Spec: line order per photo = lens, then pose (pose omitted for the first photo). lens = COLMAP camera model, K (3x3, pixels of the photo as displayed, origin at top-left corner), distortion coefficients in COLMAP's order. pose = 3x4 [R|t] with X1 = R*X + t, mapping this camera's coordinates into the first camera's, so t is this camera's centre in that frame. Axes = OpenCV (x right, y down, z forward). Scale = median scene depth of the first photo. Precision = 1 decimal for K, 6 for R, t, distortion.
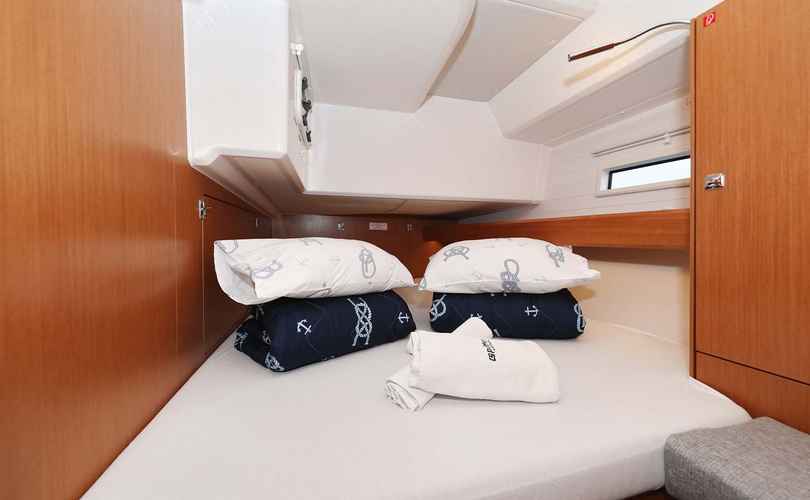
lens RADIAL K [[296.4, 0, 404.7], [0, 296.4, 251.8], [0, 0, 1]] dist [-0.003397, -0.000089]
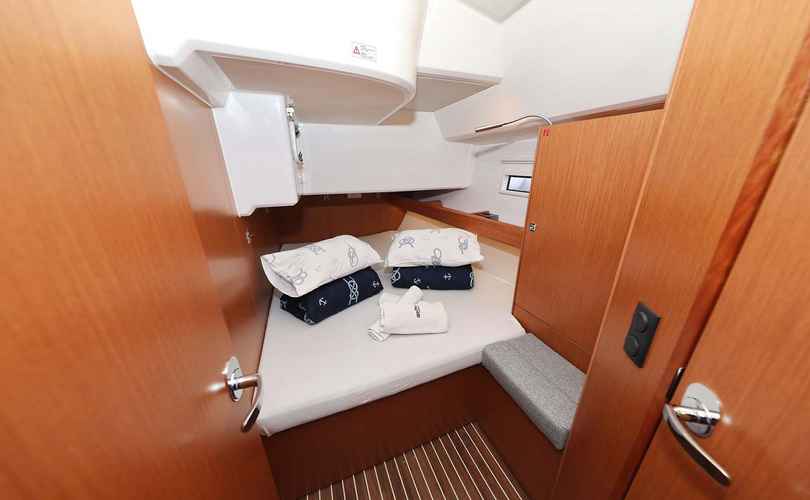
lens RADIAL K [[255.4, 0, 404.1], [0, 255.4, 247.2], [0, 0, 1]] dist [0.000946, 0.000092]
pose [[0.994260, -0.043270, 0.097854, 0.024565], [0.010188, 0.948707, 0.315991, -0.474759], [-0.106508, -0.313180, 0.943702, -0.388602]]
